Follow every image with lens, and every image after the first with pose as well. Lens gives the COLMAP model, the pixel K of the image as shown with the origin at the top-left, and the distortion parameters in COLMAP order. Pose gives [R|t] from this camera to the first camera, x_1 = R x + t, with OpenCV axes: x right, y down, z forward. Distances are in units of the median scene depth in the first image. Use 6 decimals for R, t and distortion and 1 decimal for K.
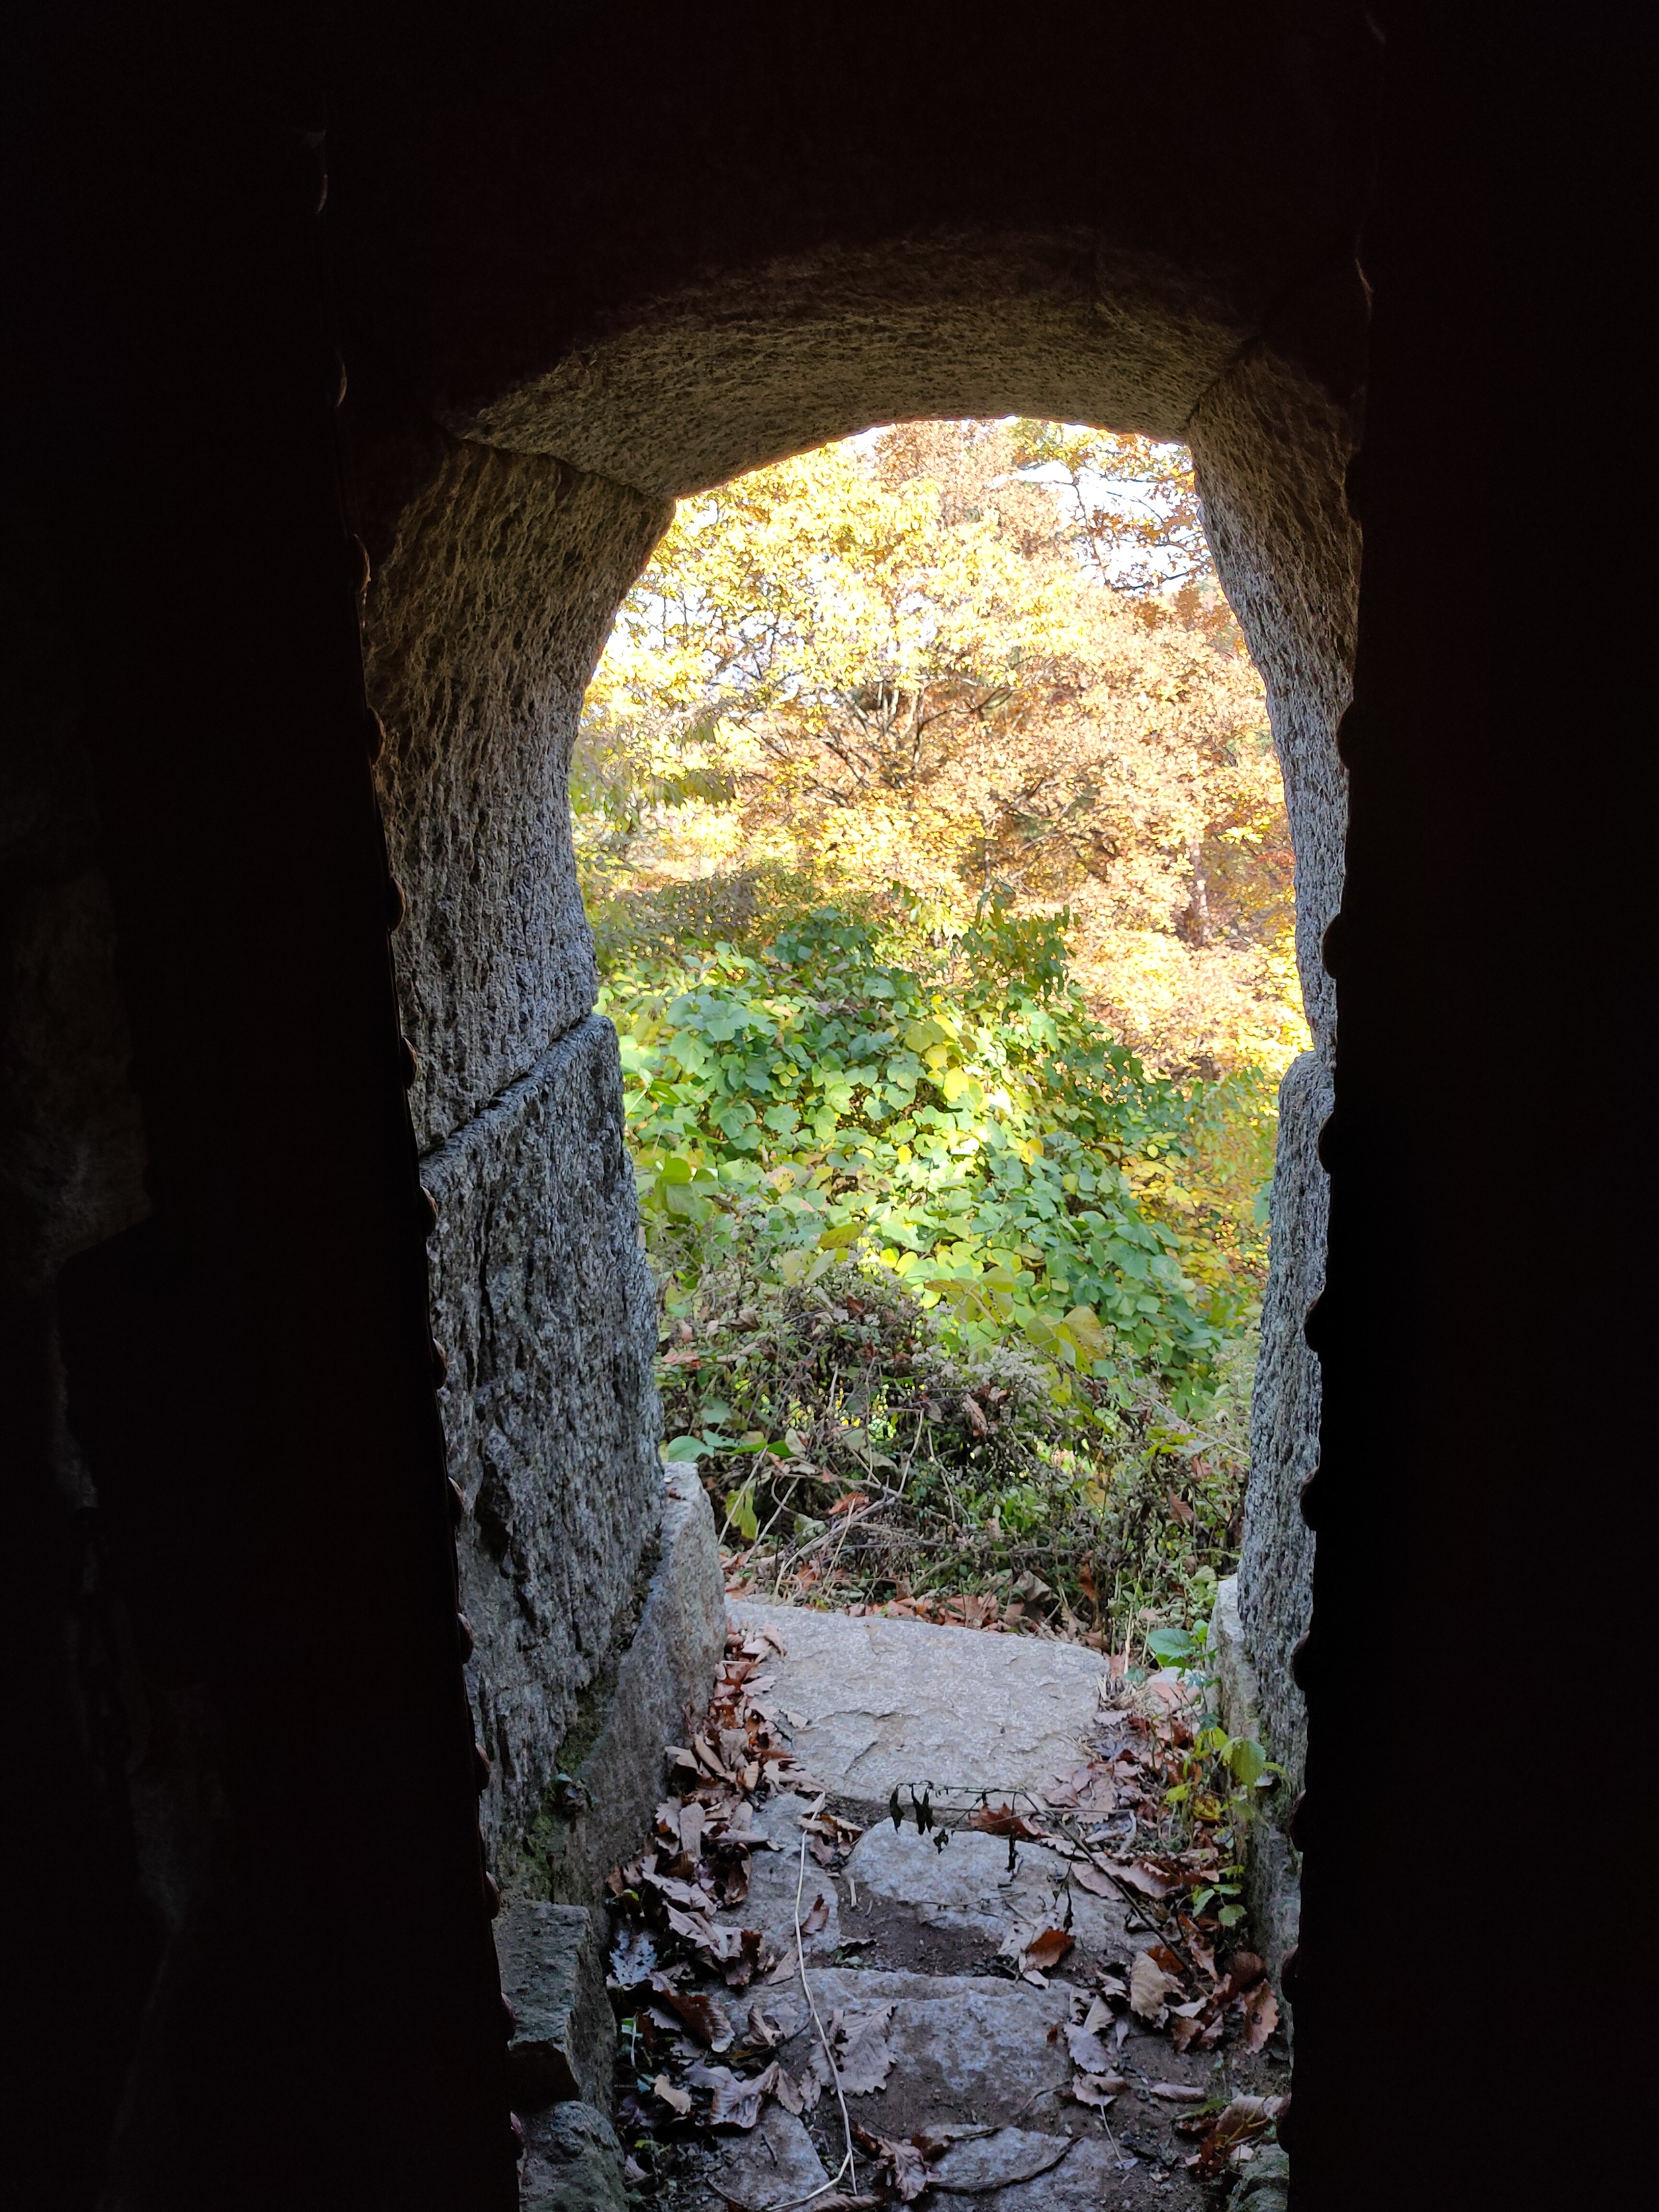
lens RADIAL K [[1562.0, 0, 829.5], [0, 1562.0, 1106.0], [0, 0, 1]] dist [0.052256, -0.041831]
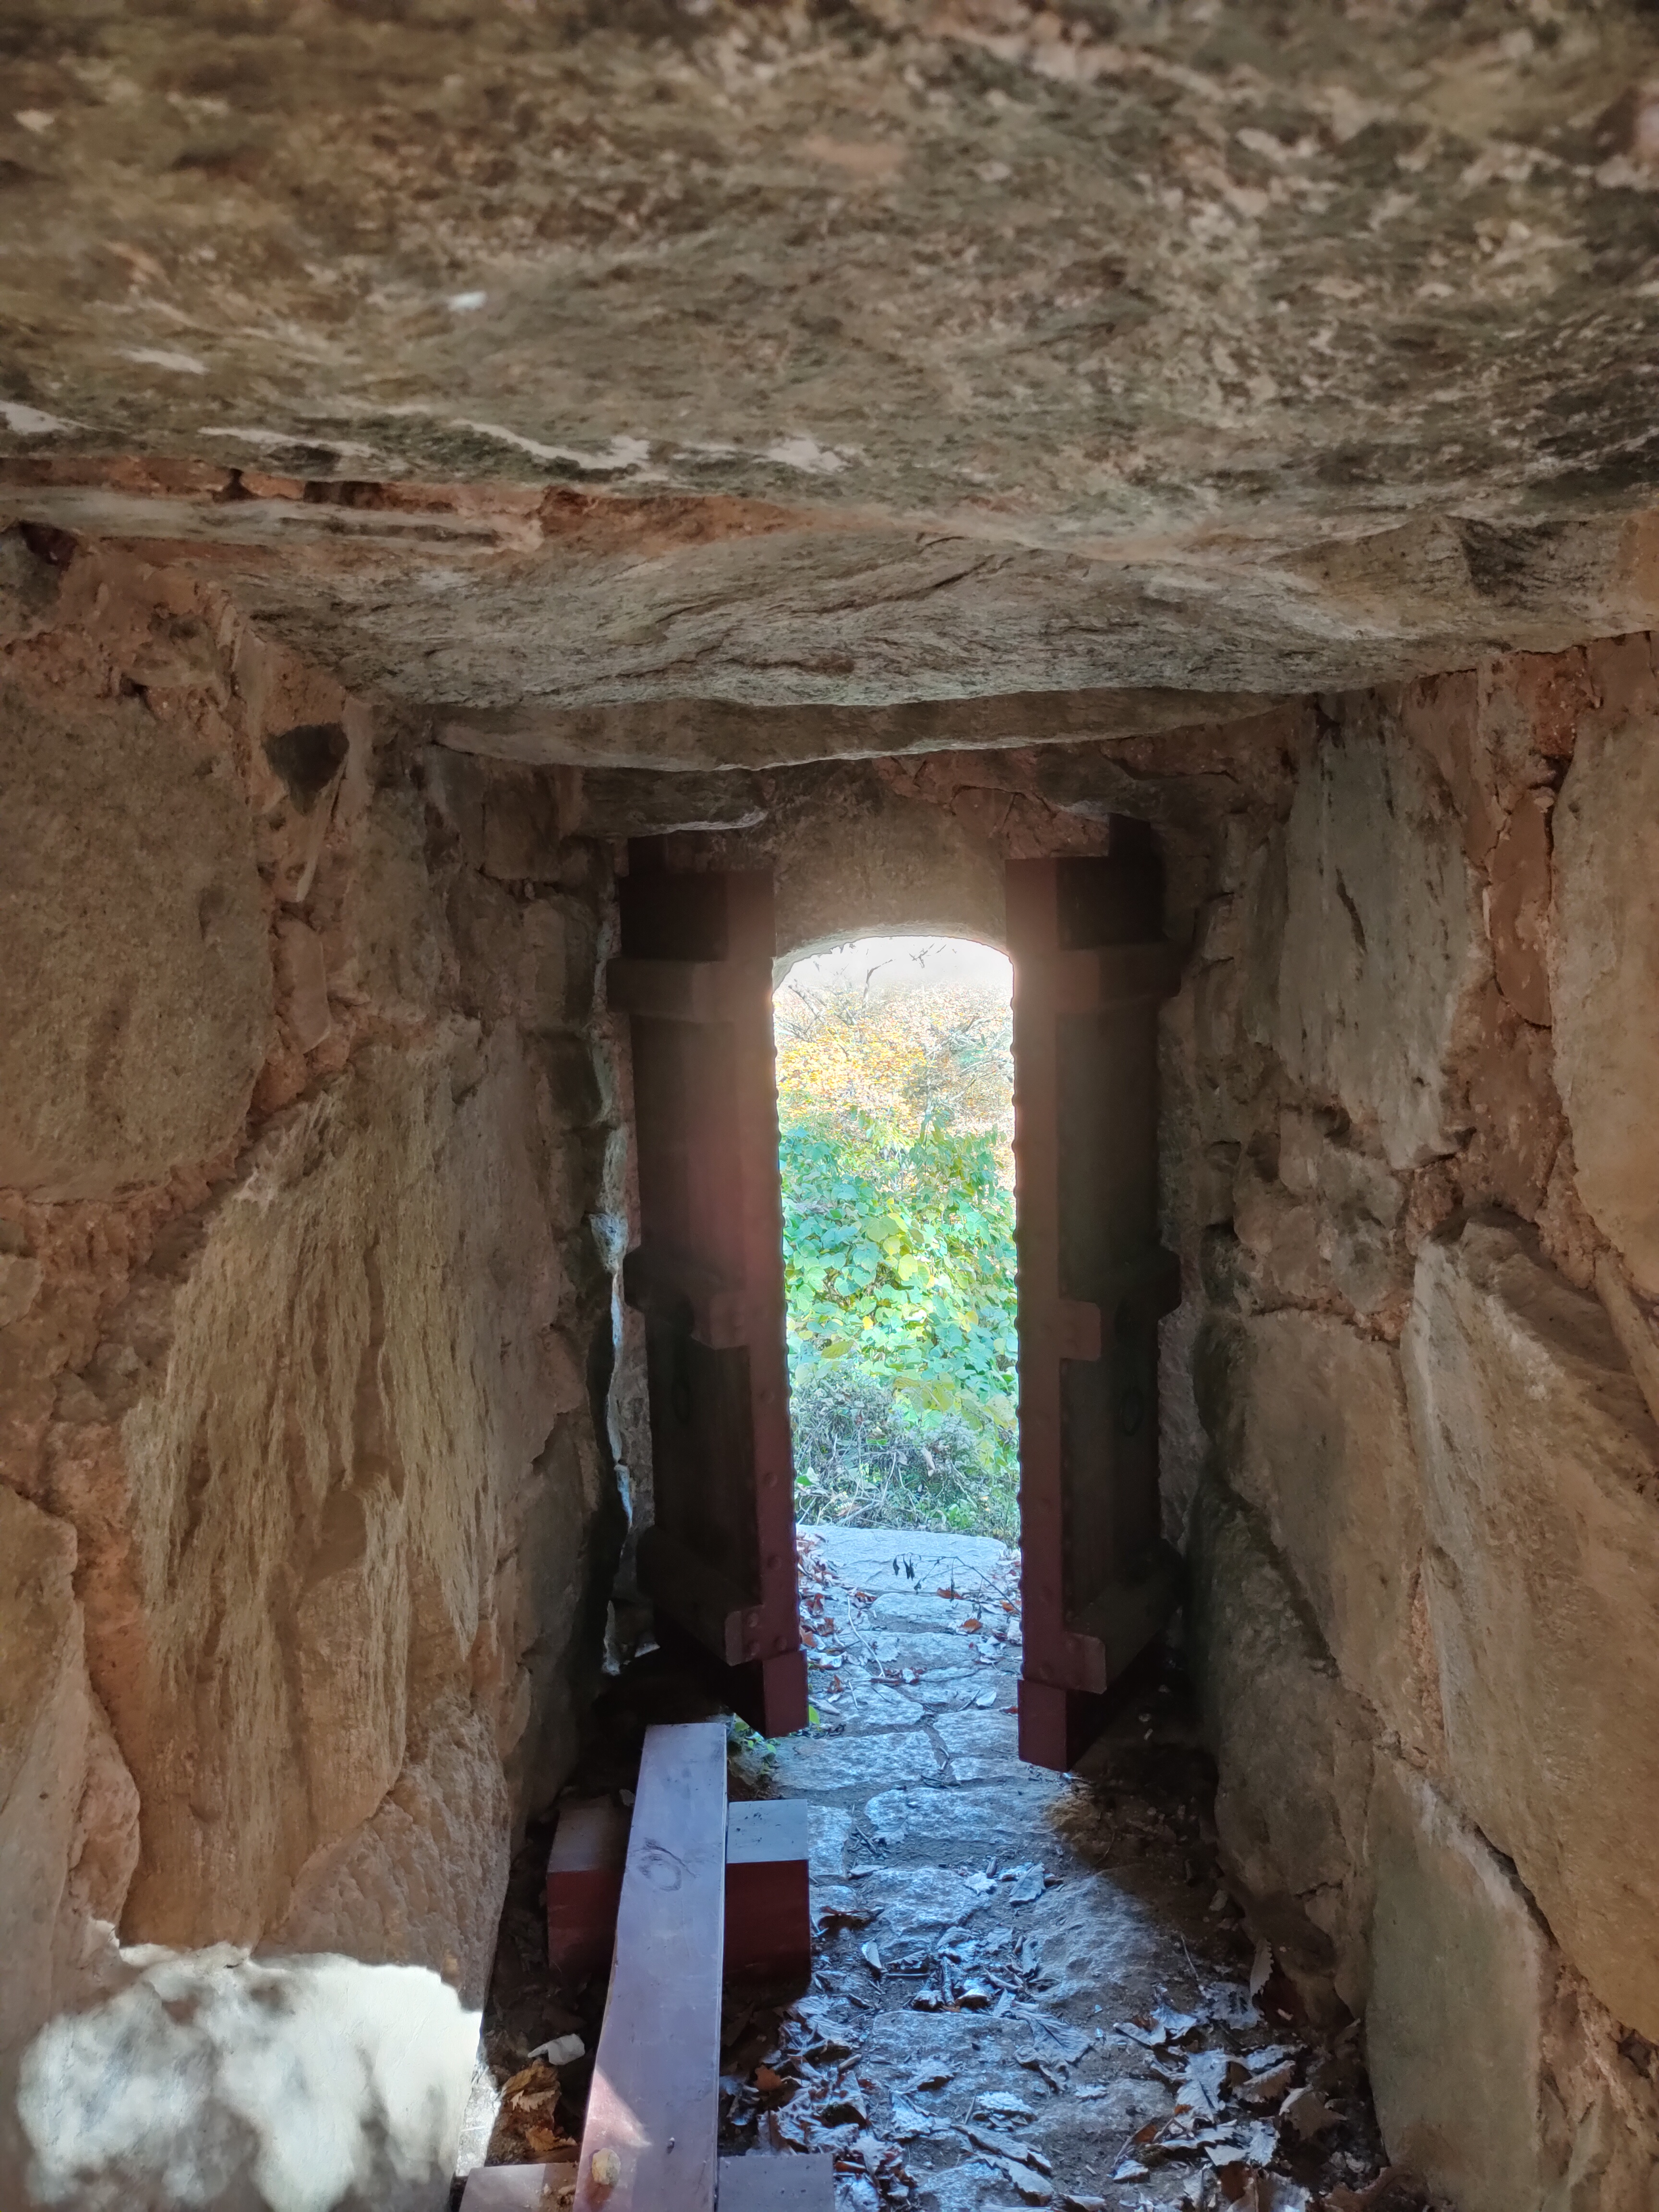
lens RADIAL K [[1562.0, 0, 829.5], [0, 1562.0, 1106.0], [0, 0, 1]] dist [0.052256, -0.041831]
pose [[0.999328, -0.000166, 0.036648, -0.027185], [0.005189, 0.990556, -0.137011, 0.028566], [-0.036280, 0.137110, 0.989891, -0.252784]]
